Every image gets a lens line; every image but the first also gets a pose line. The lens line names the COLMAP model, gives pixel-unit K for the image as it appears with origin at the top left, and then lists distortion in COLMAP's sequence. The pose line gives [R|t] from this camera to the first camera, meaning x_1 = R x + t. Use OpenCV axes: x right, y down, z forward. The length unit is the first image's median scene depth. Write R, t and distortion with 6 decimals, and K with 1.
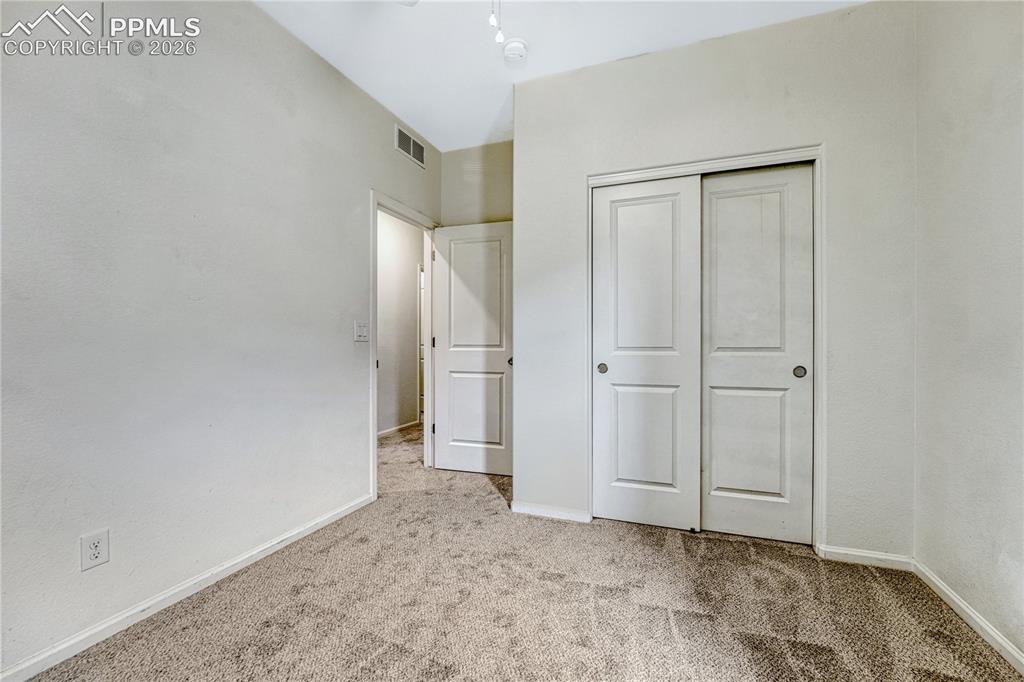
lens RADIAL K [[431.9, 0, 513.0], [0, 431.9, 347.2], [0, 0, 1]] dist [-0.003919, -0.000307]
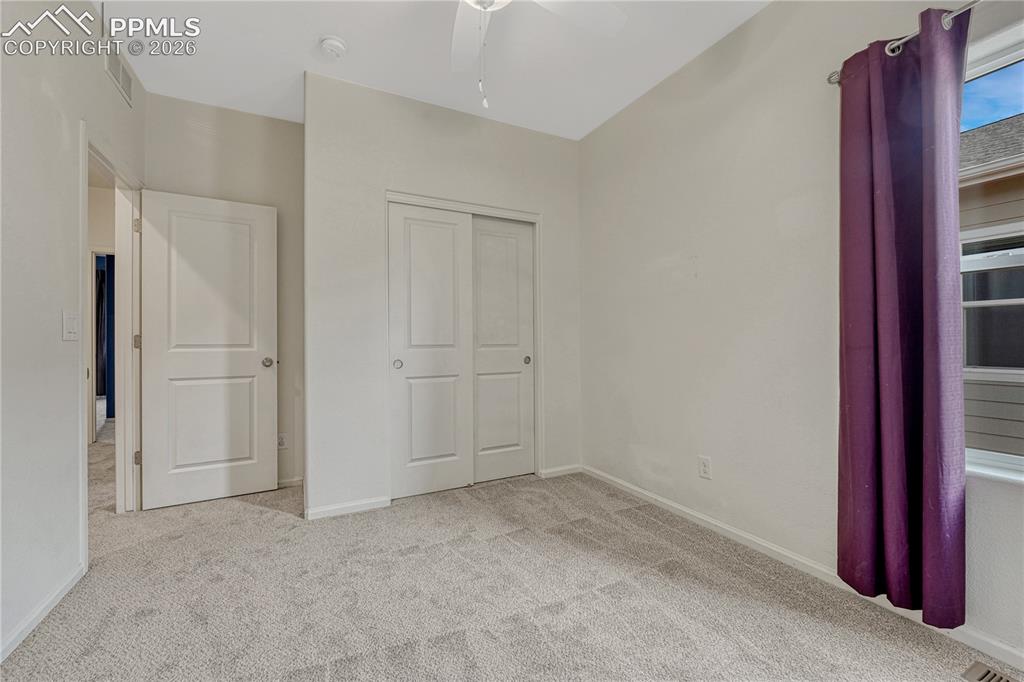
lens RADIAL K [[419.6, 0, 512.0], [0, 419.6, 341.0], [0, 0, 1]] dist [-0.005494, 0.000402]
pose [[0.663171, -0.002543, 0.748464, -0.443933], [0.010918, 0.999921, -0.006277, -0.001369], [-0.748388, 0.012334, 0.663146, 0.059640]]
